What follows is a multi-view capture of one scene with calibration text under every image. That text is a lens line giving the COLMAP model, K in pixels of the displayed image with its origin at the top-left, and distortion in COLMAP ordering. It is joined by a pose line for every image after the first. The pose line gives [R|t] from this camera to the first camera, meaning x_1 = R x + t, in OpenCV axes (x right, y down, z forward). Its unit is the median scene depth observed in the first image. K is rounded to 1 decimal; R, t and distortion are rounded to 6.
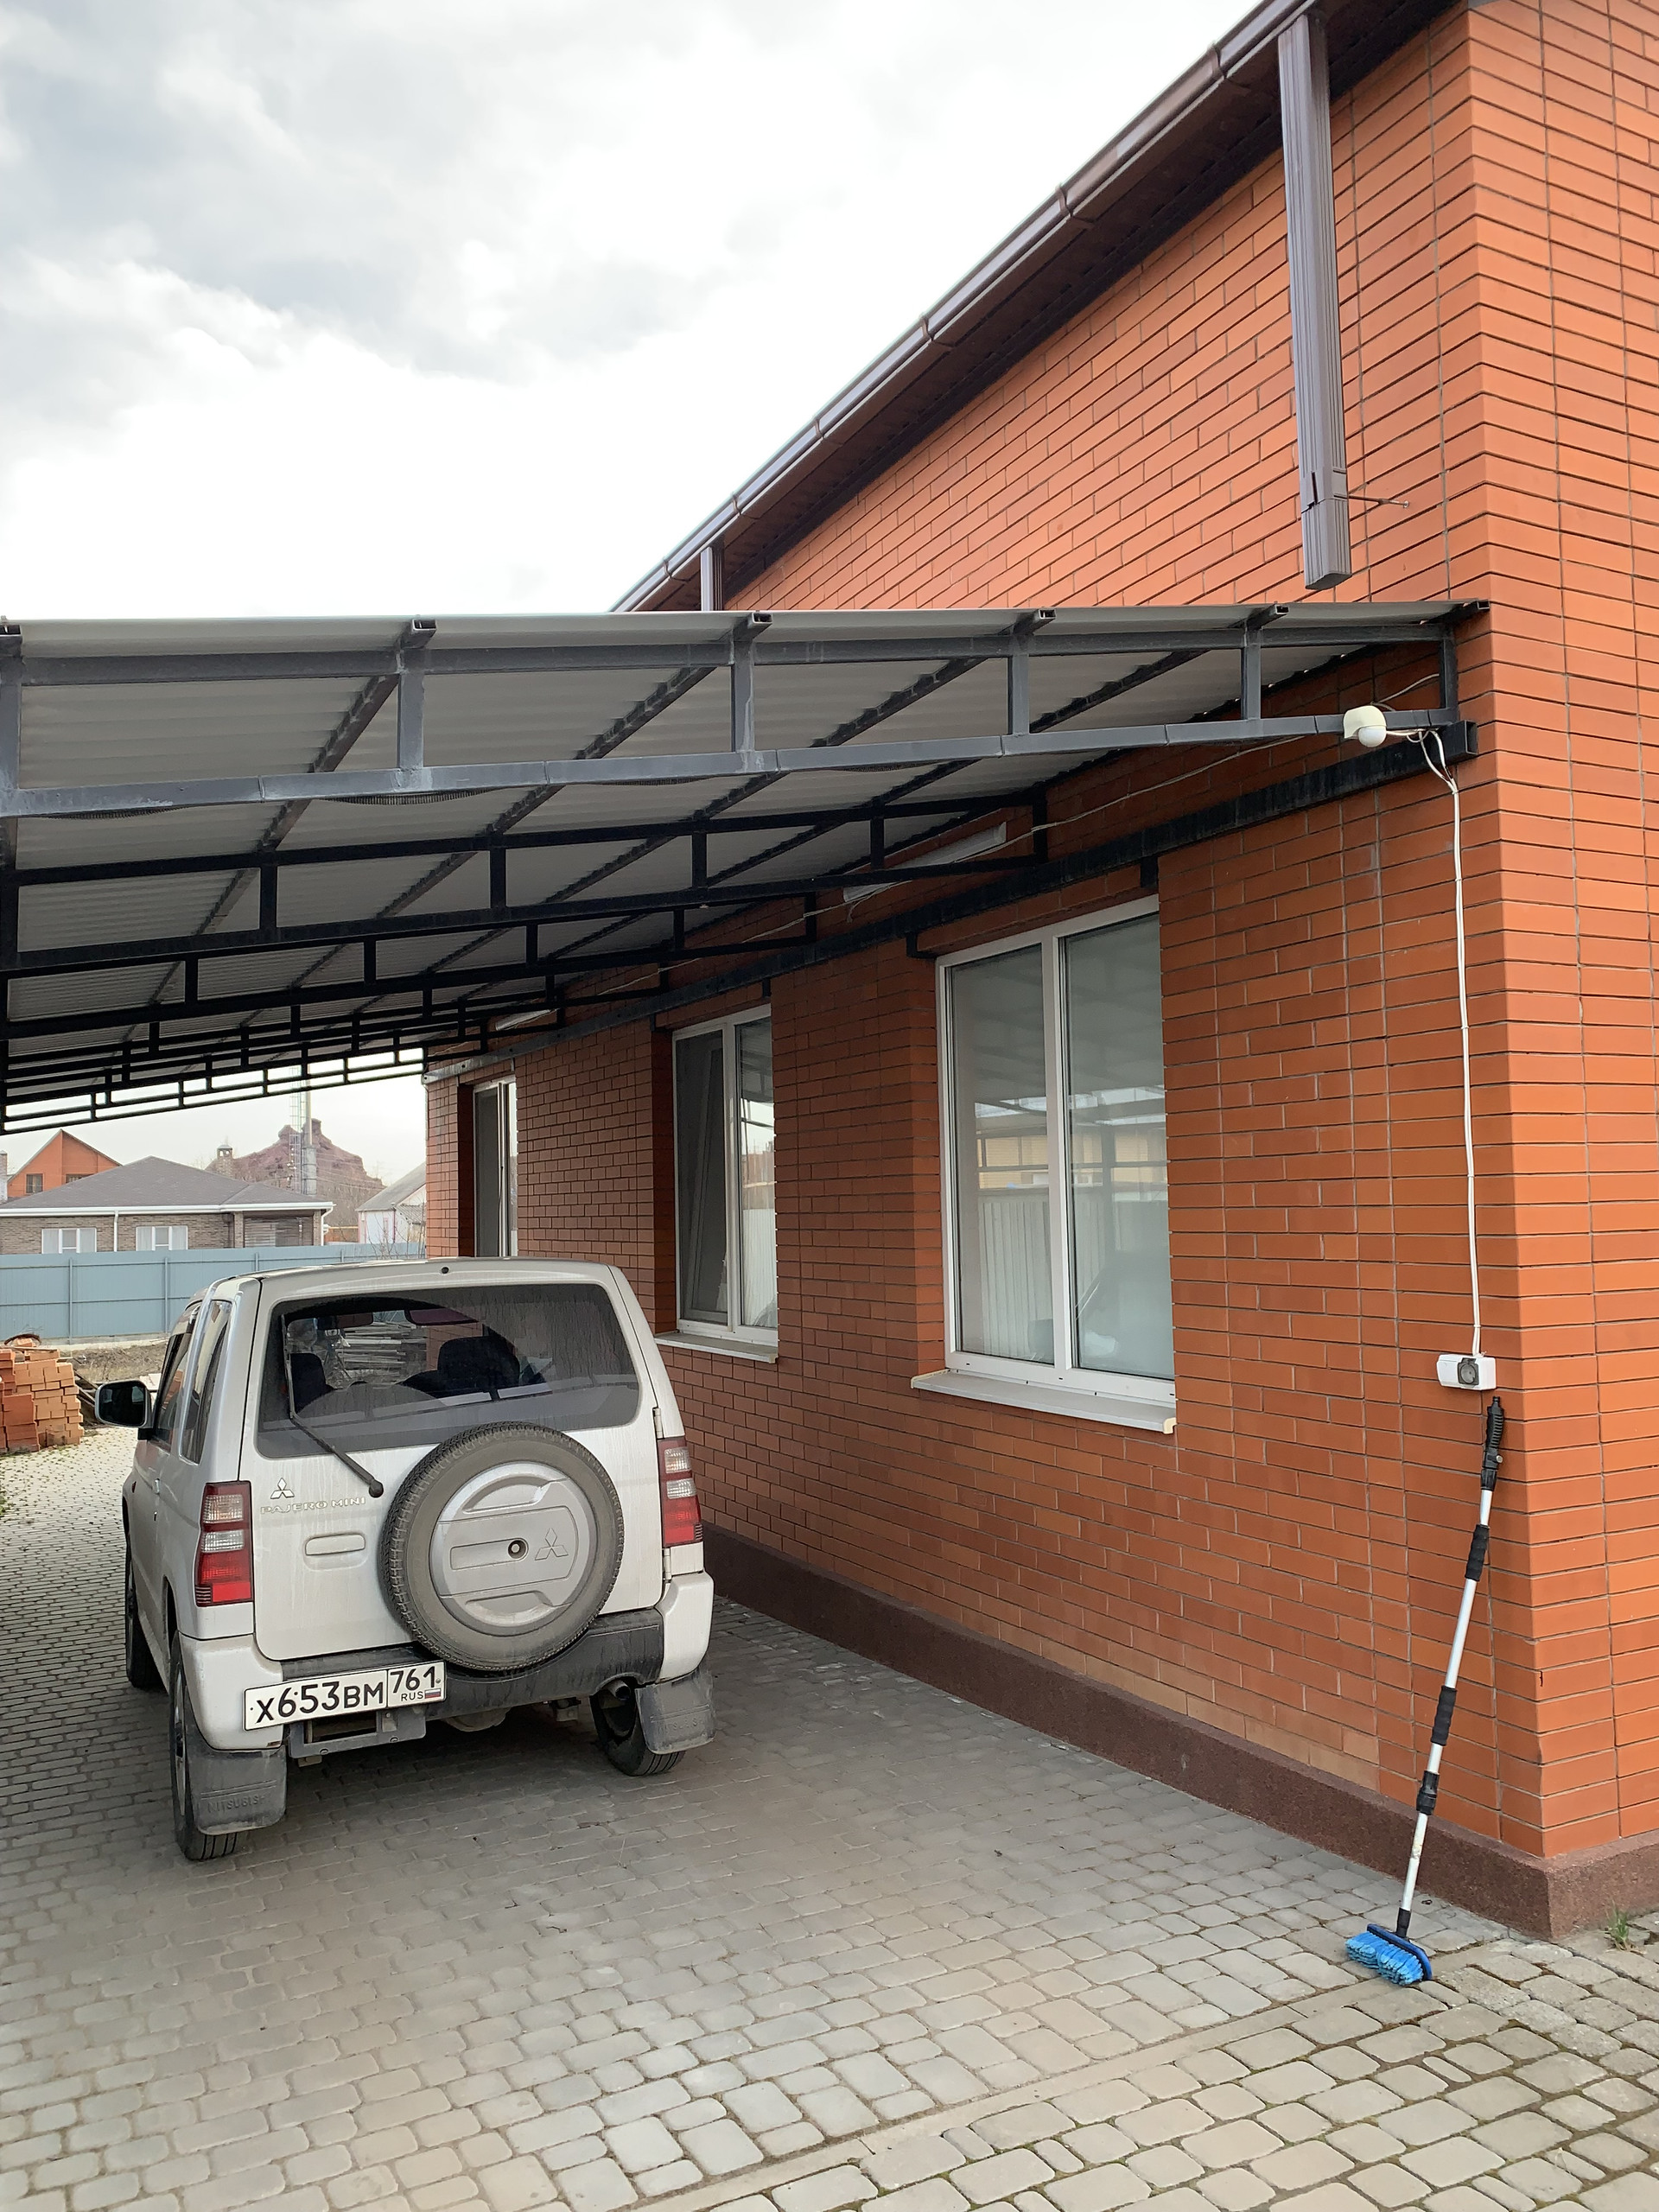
lens RADIAL K [[1669.6, 0, 825.8], [0, 1669.6, 1109.2], [0, 0, 1]] dist [0.012224, -0.006188]
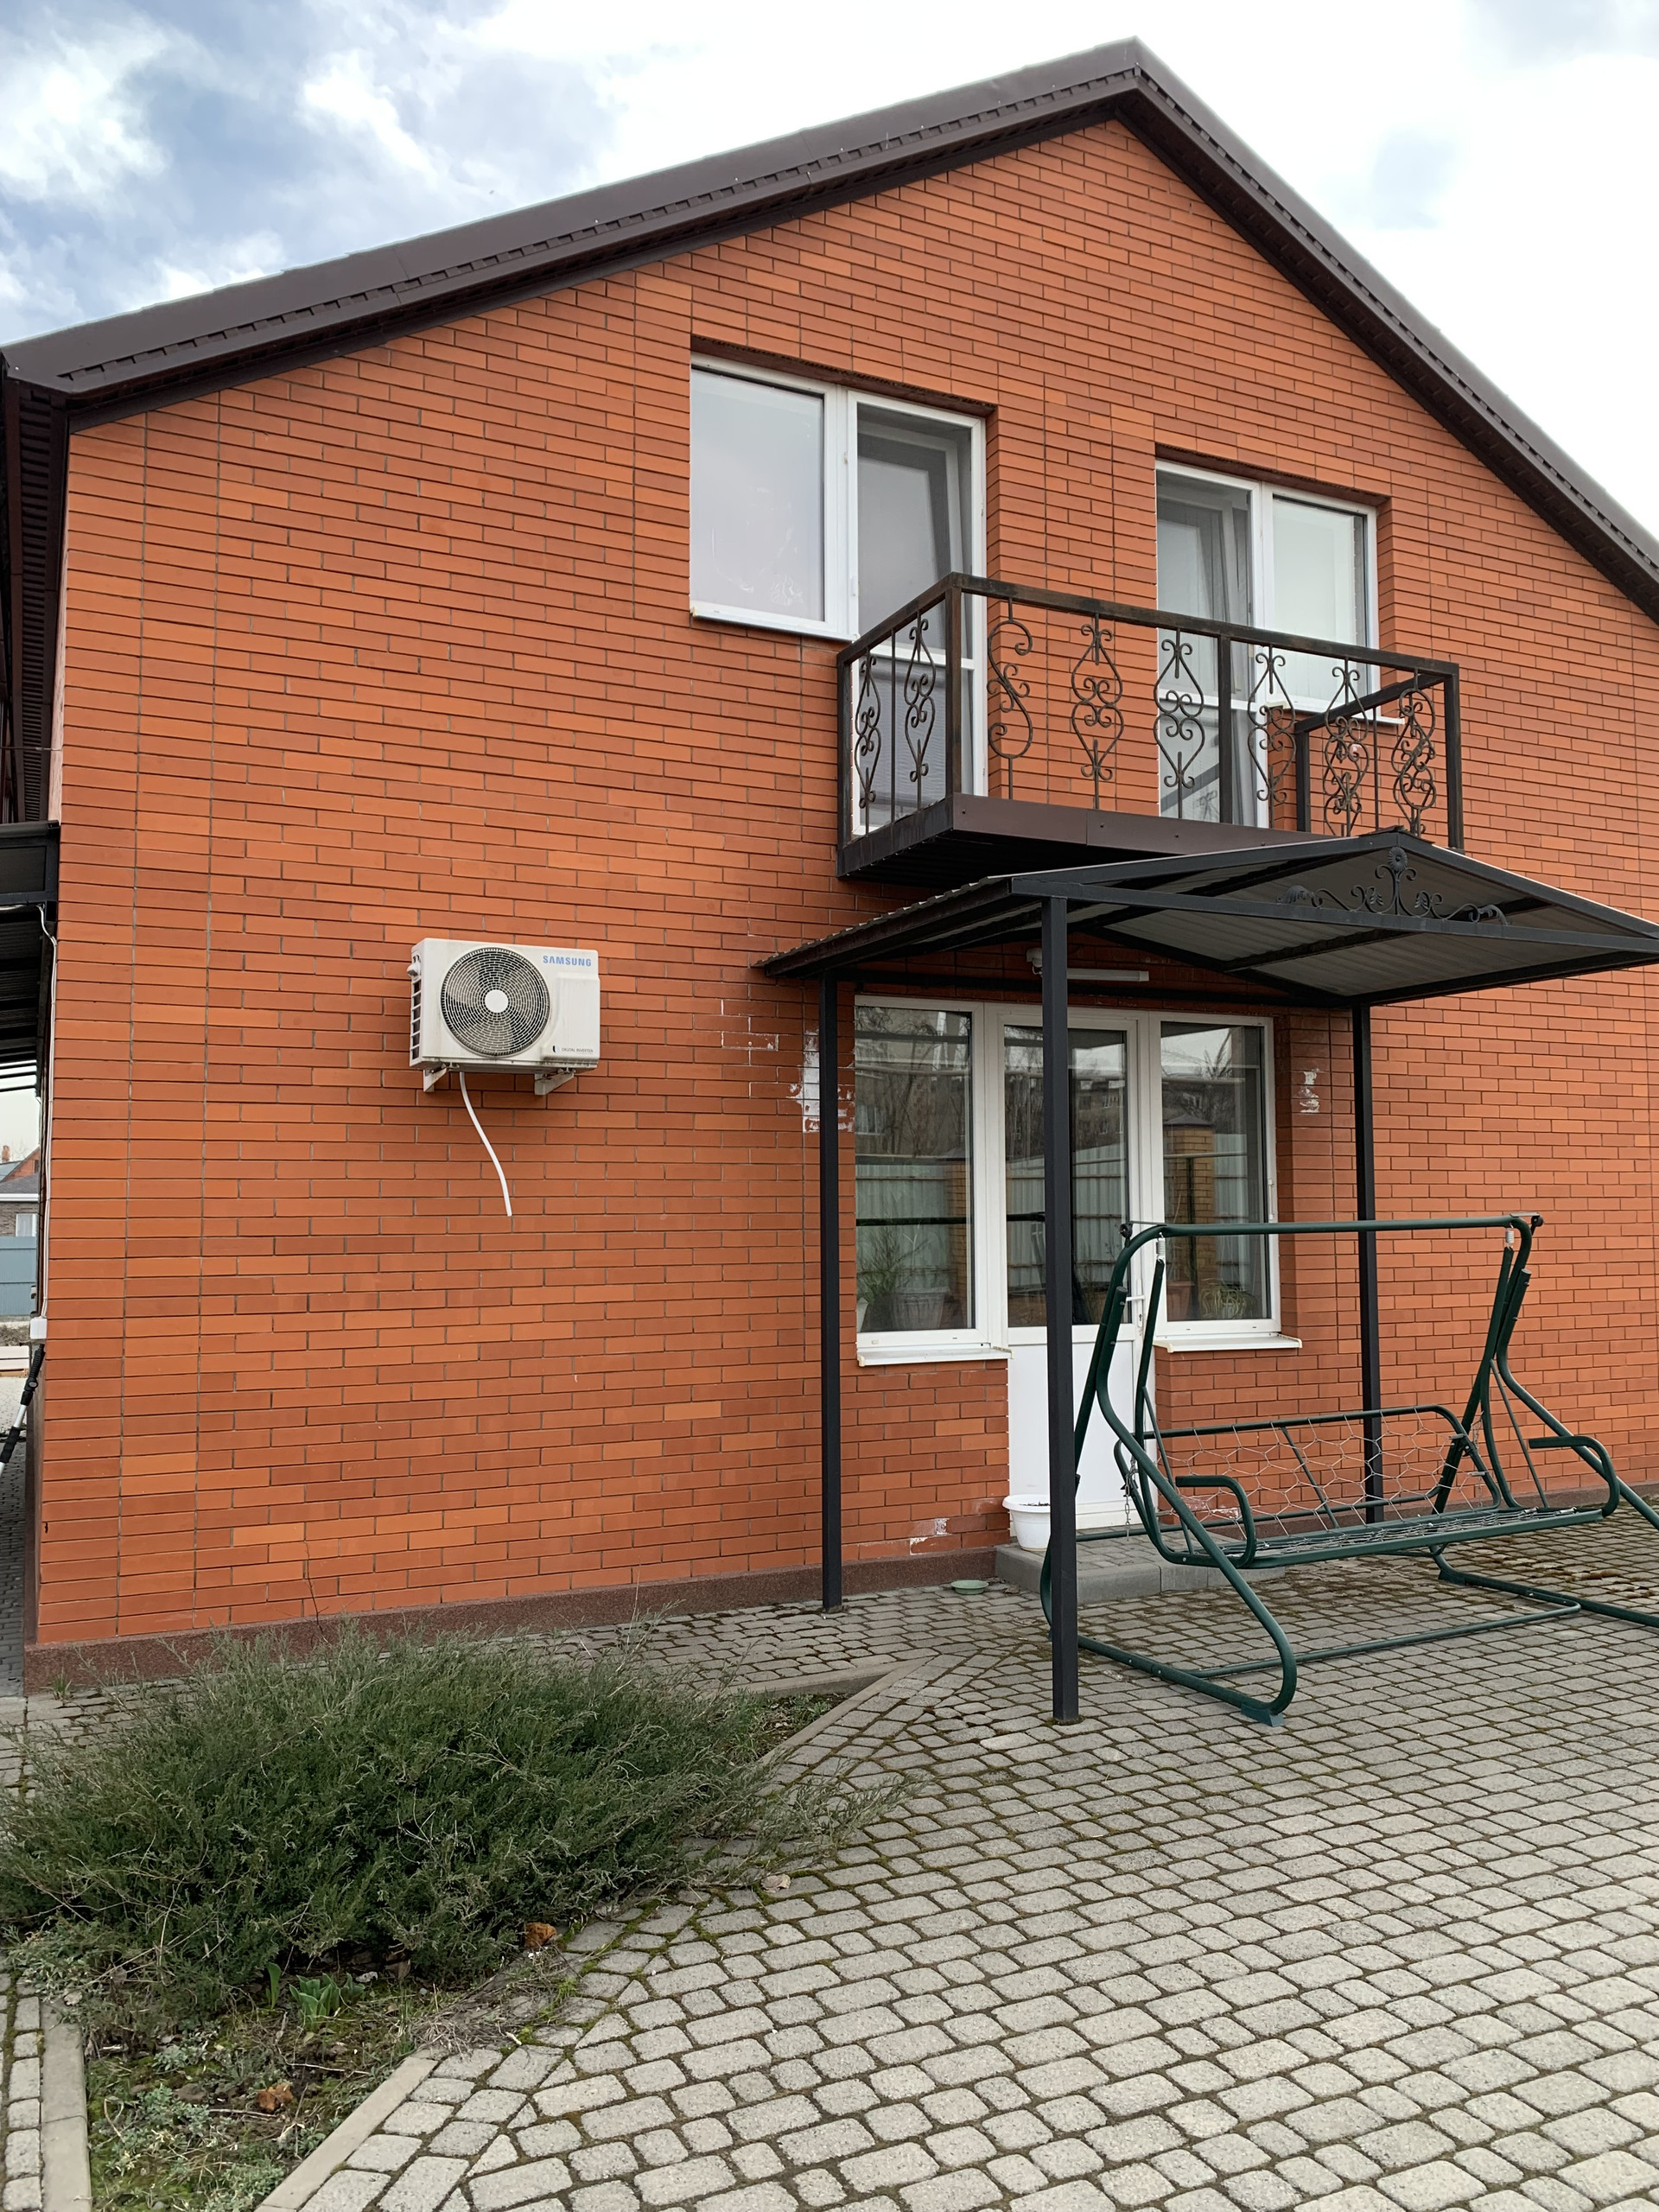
lens RADIAL K [[1669.6, 0, 835.0], [0, 1669.6, 1103.8], [0, 0, 1]] dist [0.012224, -0.006188]
pose [[0.998342, 0.025460, -0.051623, 1.134493], [-0.025862, 0.999640, -0.007123, -0.051653], [0.051423, 0.008446, 0.998641, -0.462431]]
